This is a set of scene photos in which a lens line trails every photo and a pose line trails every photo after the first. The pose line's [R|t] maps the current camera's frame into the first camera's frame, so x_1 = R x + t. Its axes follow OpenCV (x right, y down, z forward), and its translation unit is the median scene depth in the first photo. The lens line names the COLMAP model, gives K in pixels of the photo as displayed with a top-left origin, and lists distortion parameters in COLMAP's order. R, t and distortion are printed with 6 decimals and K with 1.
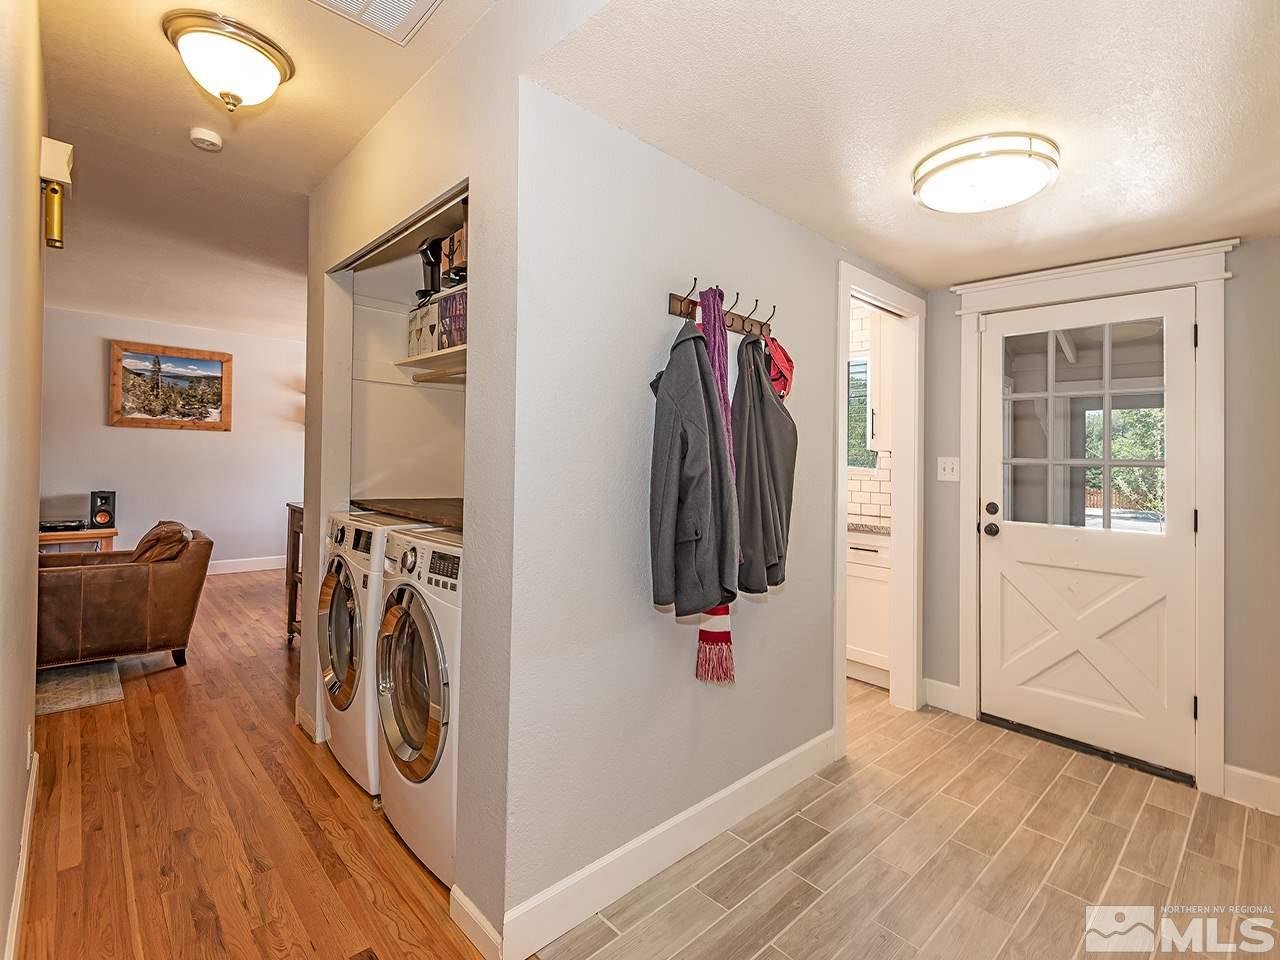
lens RADIAL K [[603.3, 0, 654.8], [0, 603.3, 457.6], [0, 0, 1]] dist [0.002803, -0.000016]
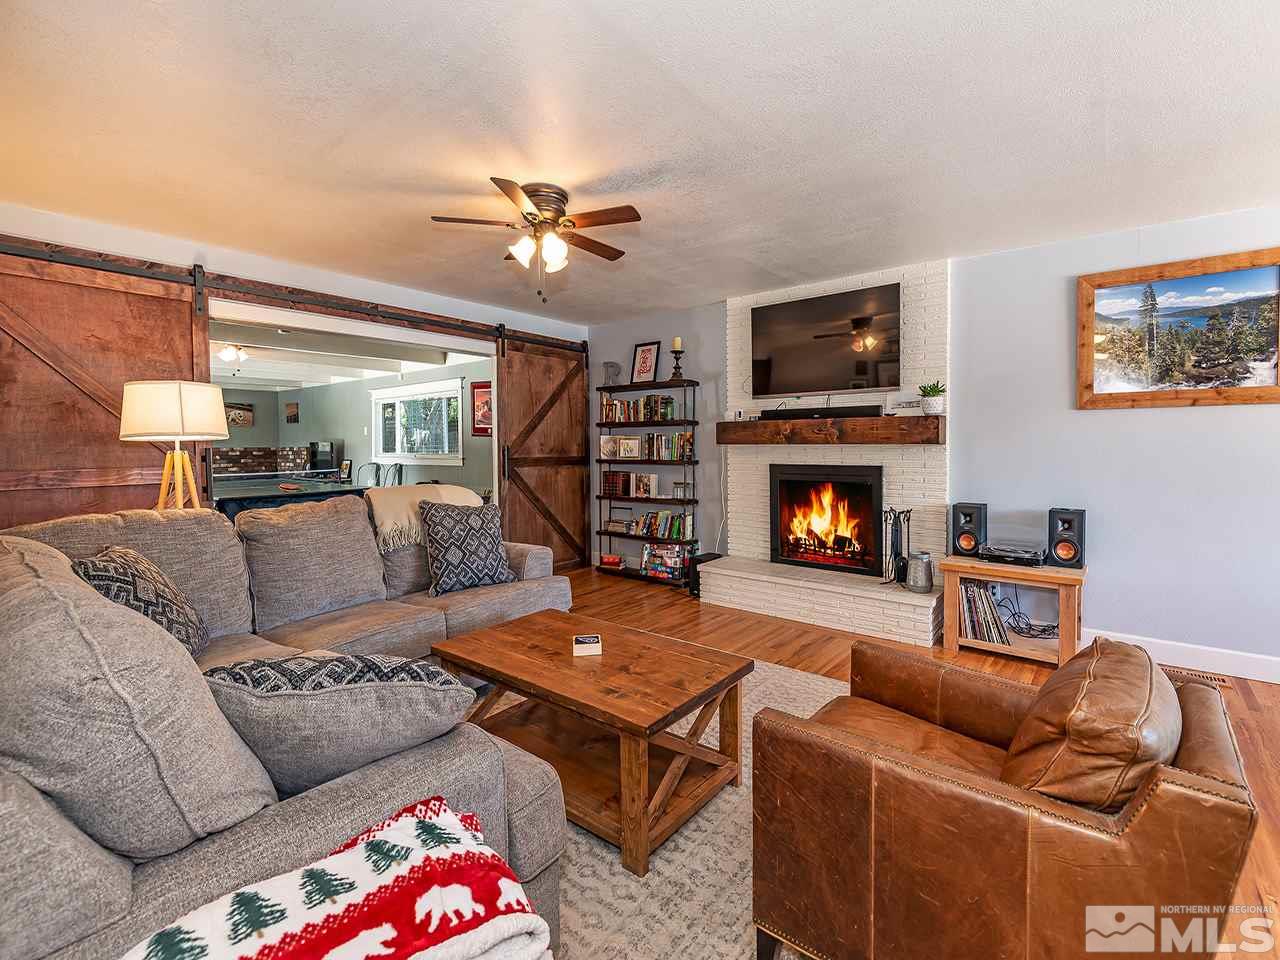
lens RADIAL K [[603.3, 0, 654.8], [0, 603.3, 457.6], [0, 0, 1]] dist [0.002803, -0.000016]
pose [[0.145448, 0.010425, -0.989311, -0.309566], [0.020906, 0.999689, 0.013607, -0.017422], [0.989145, -0.022661, 0.145184, 0.434894]]
